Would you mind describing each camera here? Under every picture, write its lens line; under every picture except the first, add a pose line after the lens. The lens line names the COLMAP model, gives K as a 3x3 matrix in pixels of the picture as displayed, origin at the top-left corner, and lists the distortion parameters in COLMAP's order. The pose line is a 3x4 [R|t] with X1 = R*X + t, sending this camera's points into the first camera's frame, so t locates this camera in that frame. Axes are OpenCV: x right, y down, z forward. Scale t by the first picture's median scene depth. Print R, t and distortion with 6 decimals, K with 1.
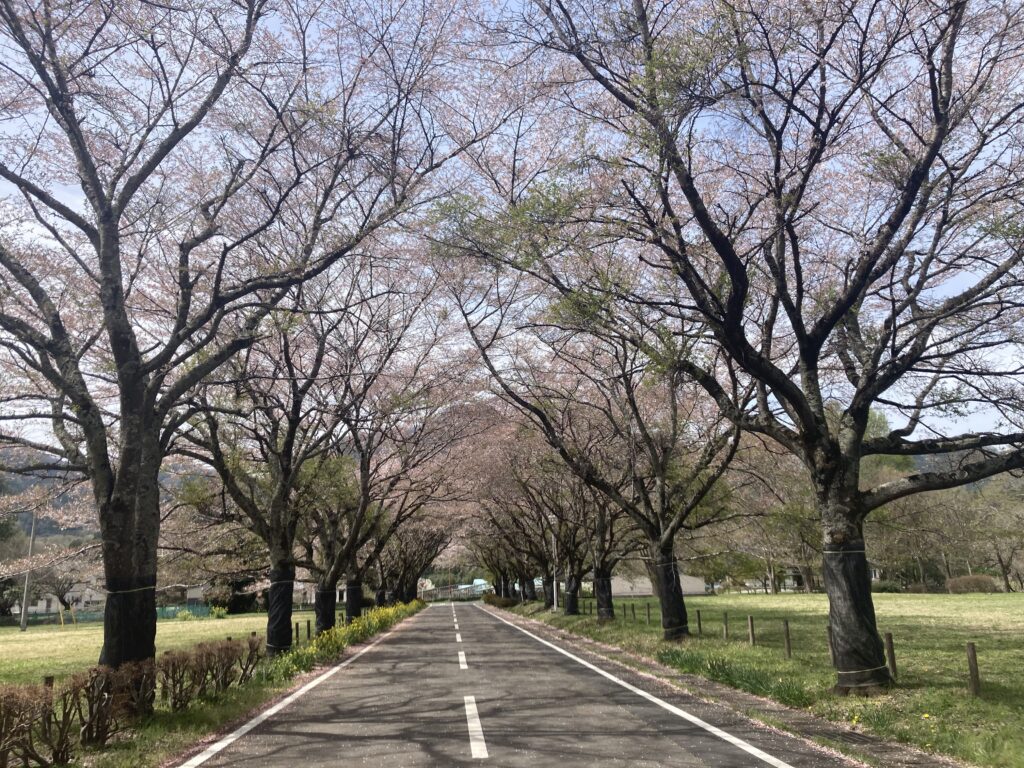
lens RADIAL K [[841.1, 0, 512.0], [0, 841.1, 384.0], [0, 0, 1]] dist [0.034259, -0.003019]
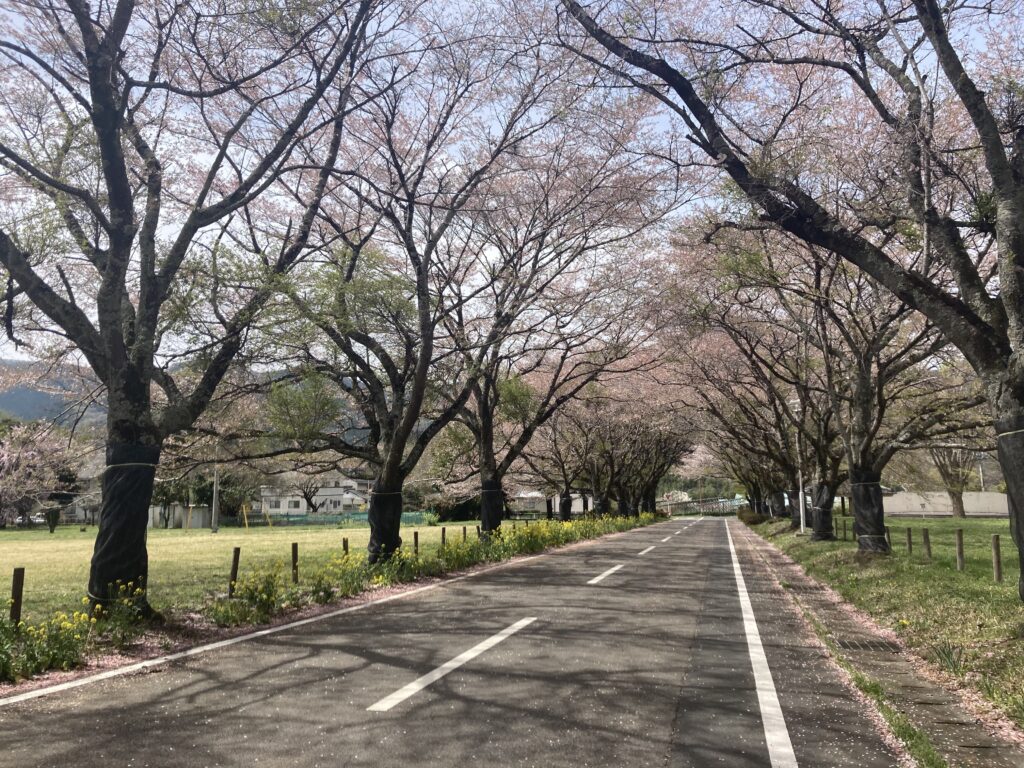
lens RADIAL K [[841.1, 0, 512.0], [0, 841.1, 384.0], [0, 0, 1]] dist [0.034259, -0.003019]
pose [[0.952237, -0.021852, -0.304576, 0.030022], [0.051951, 0.994488, 0.091070, 0.053836], [0.300907, -0.102544, 0.948124, 0.212615]]
